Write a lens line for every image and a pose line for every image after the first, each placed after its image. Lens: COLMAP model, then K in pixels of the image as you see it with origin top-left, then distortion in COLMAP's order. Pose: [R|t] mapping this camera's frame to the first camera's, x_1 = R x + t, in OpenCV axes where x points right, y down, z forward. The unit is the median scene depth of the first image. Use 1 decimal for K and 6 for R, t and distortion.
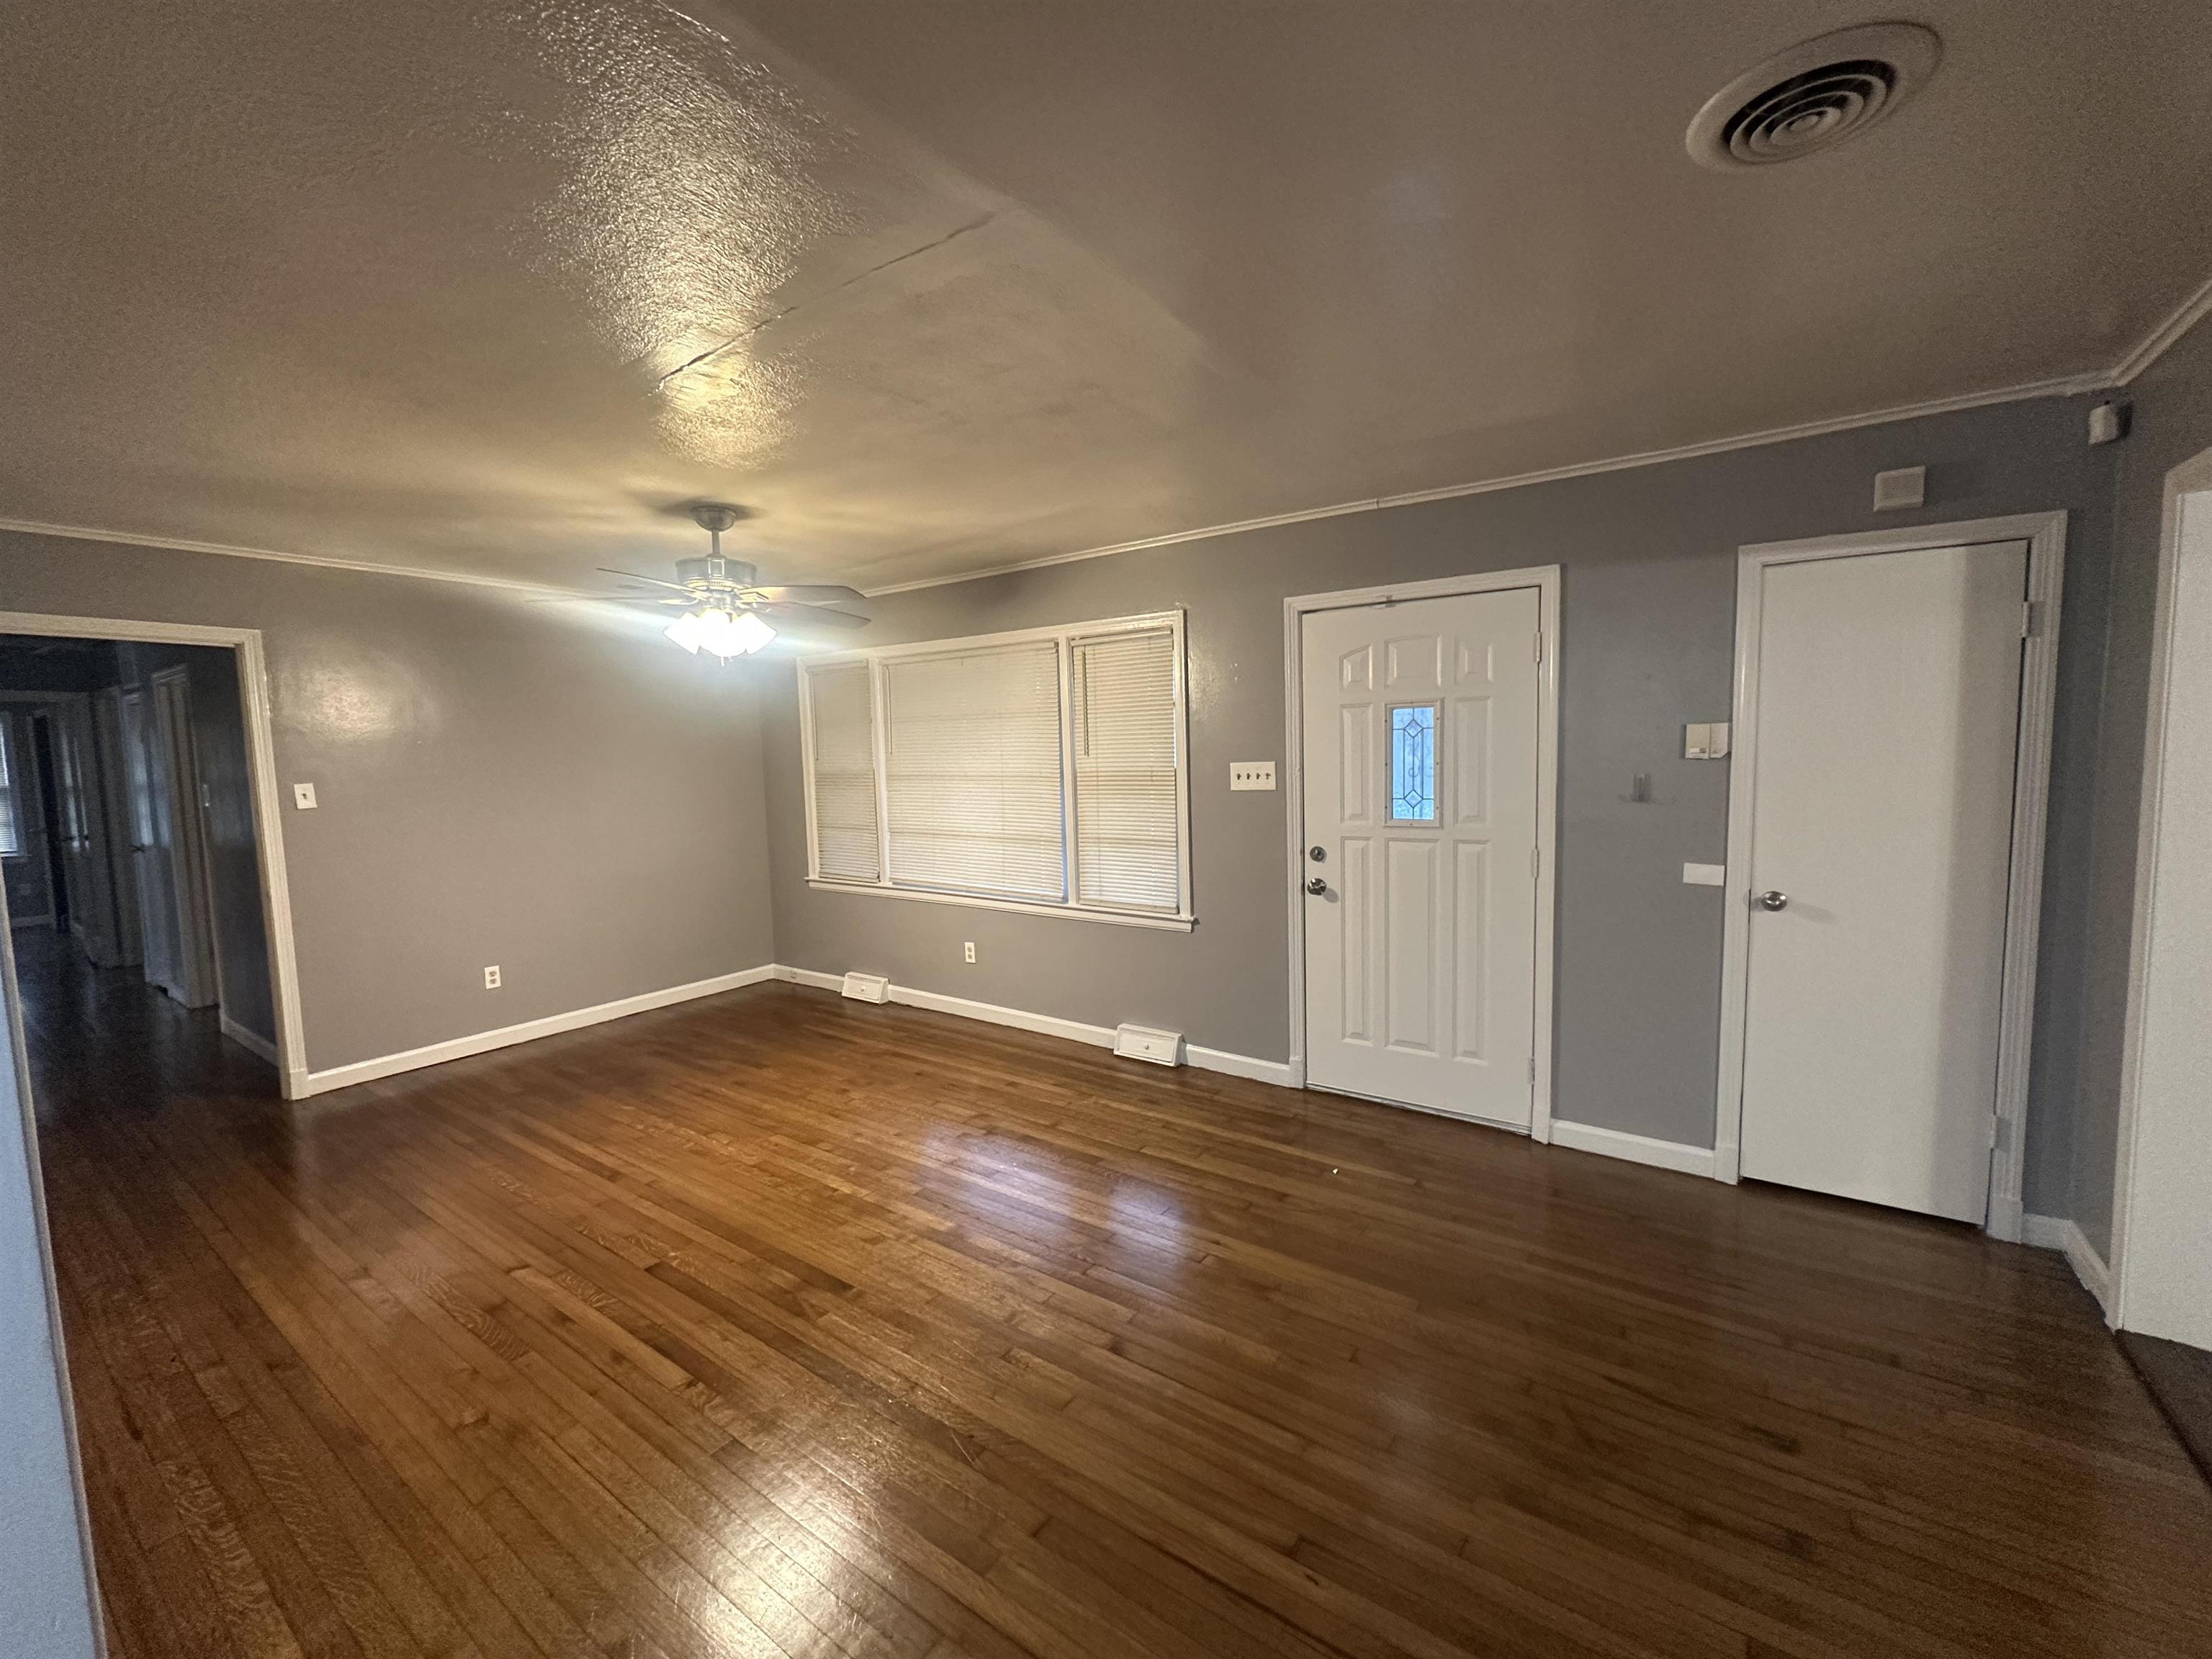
lens RADIAL K [[886.4, 0, 1106.0], [0, 886.4, 829.5], [0, 0, 1]] dist [-0.002333, -0.000315]
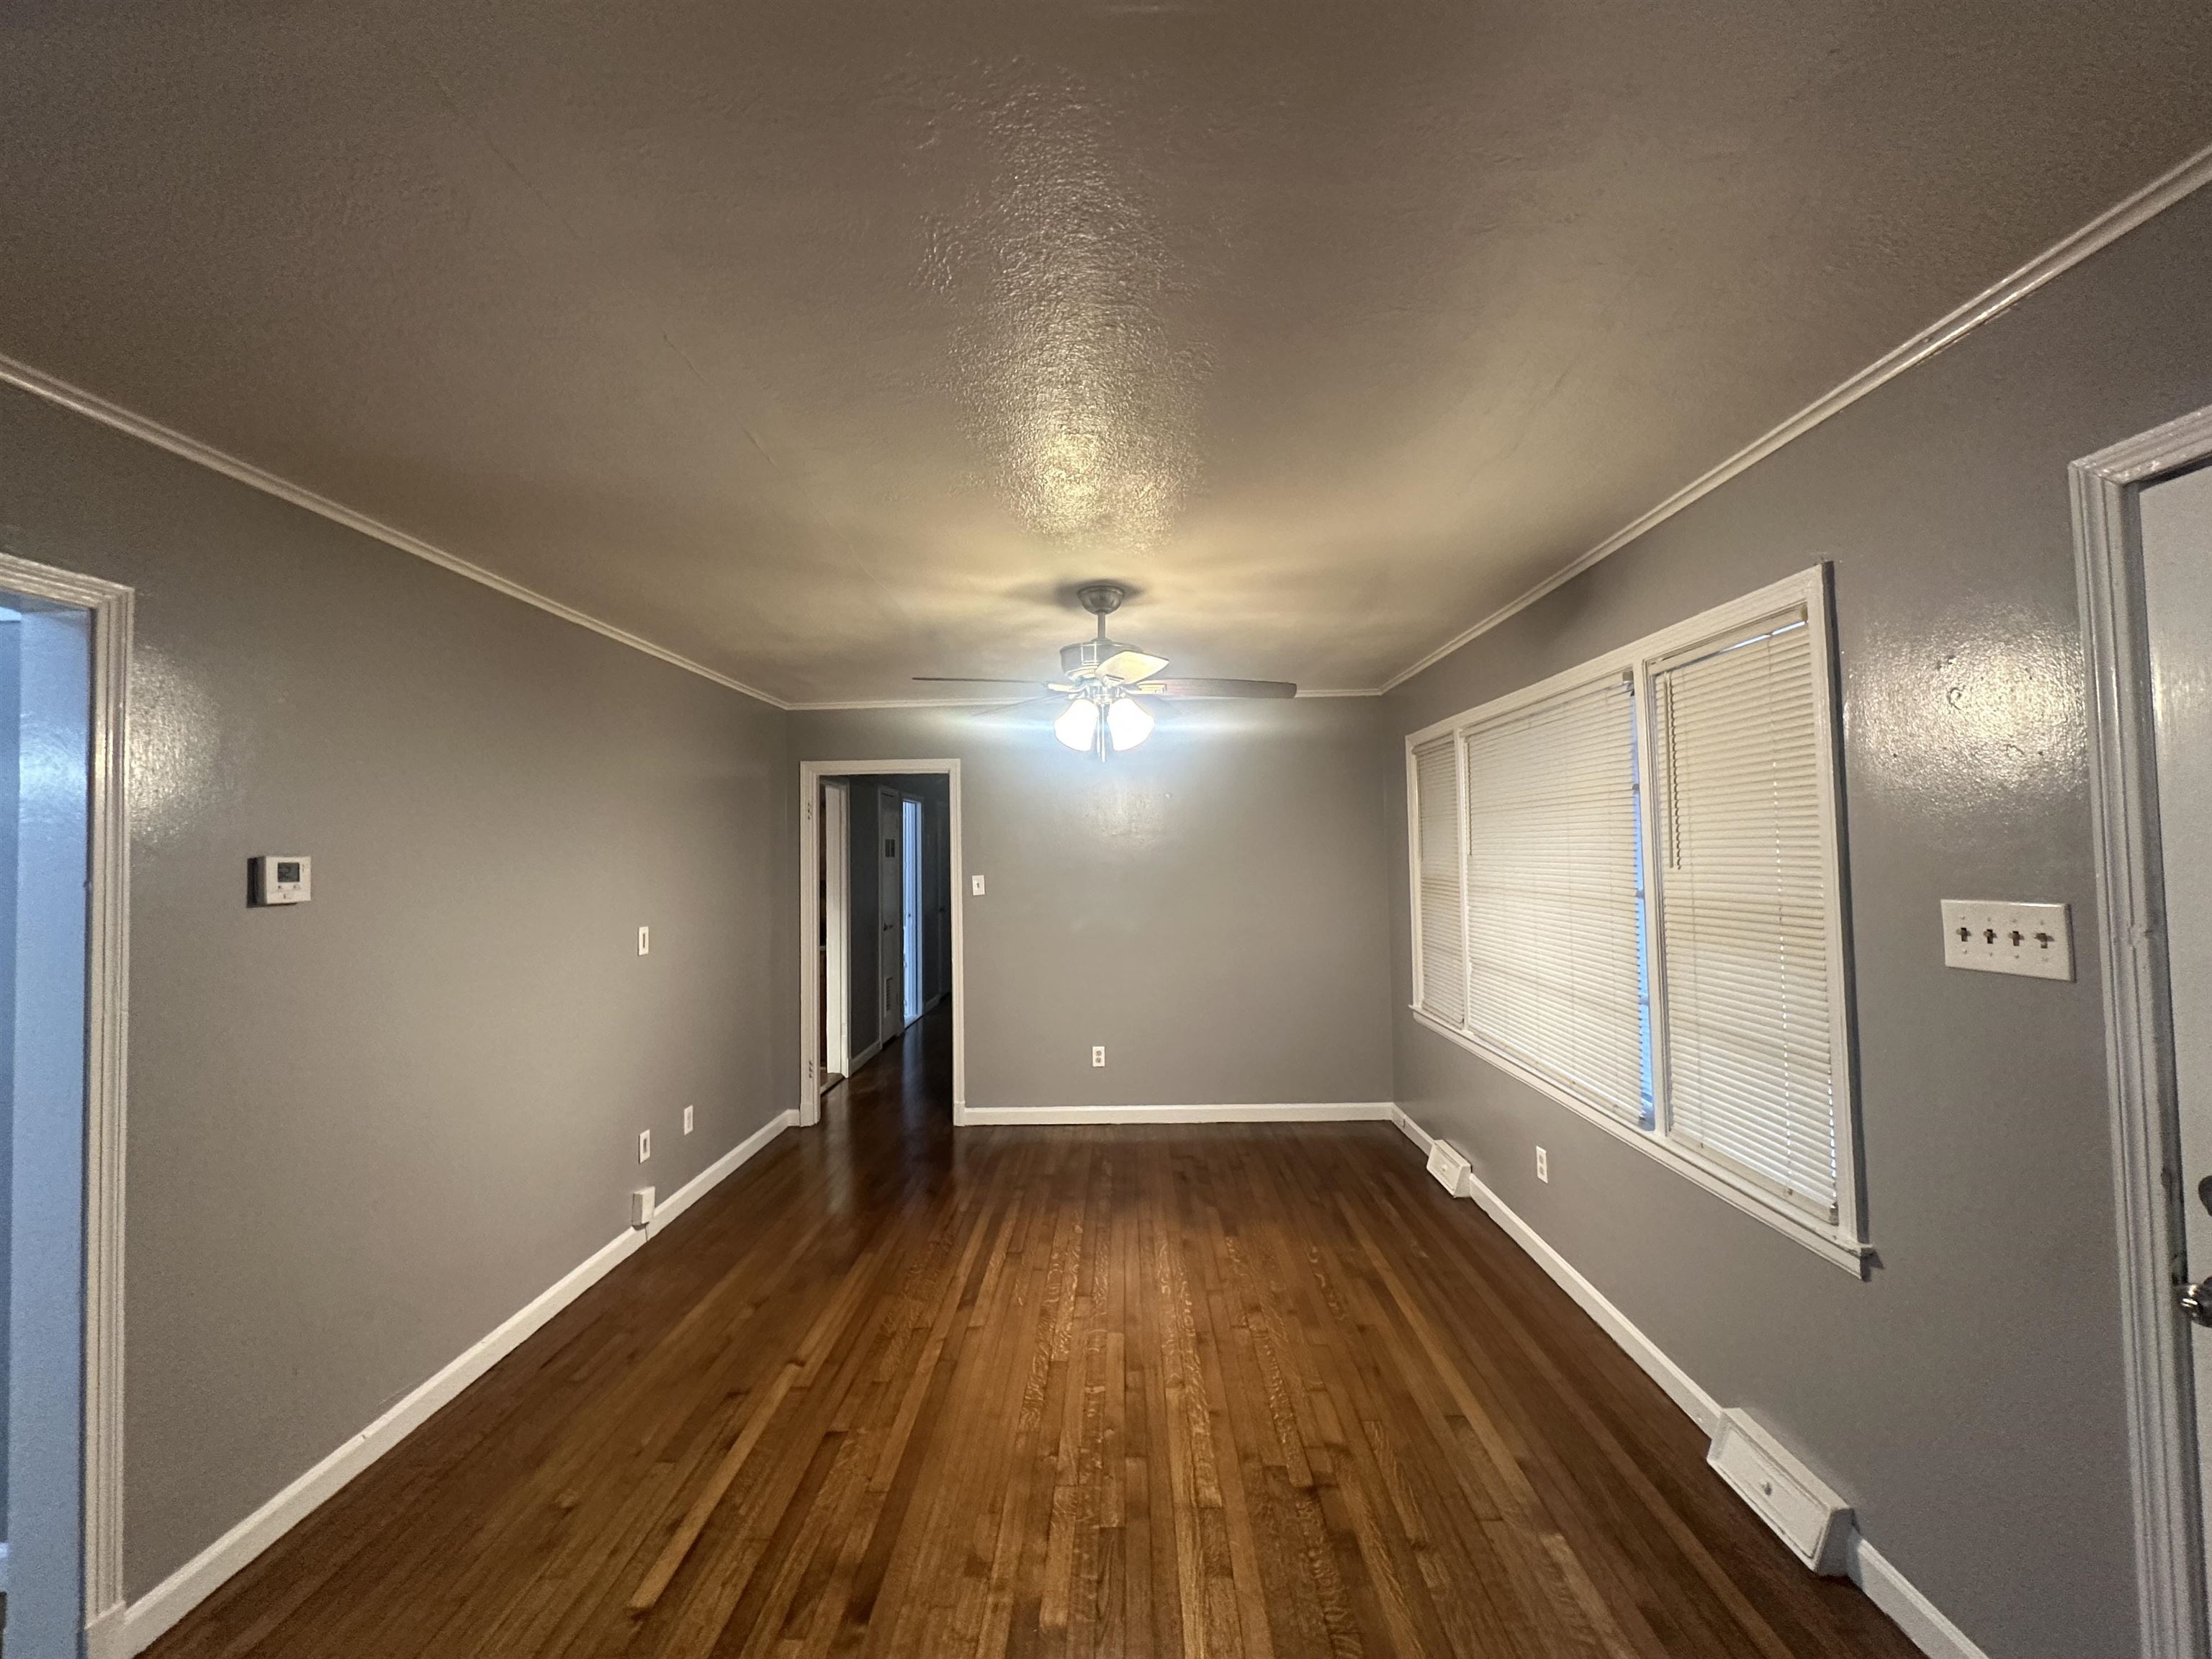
lens RADIAL K [[886.4, 0, 1106.0], [0, 886.4, 829.5], [0, 0, 1]] dist [-0.002333, -0.000315]
pose [[0.556275, -0.011478, -0.830919, 0.269404], [-0.068255, 0.995895, -0.059452, -0.056994], [0.828191, 0.089786, 0.553208, 0.457548]]
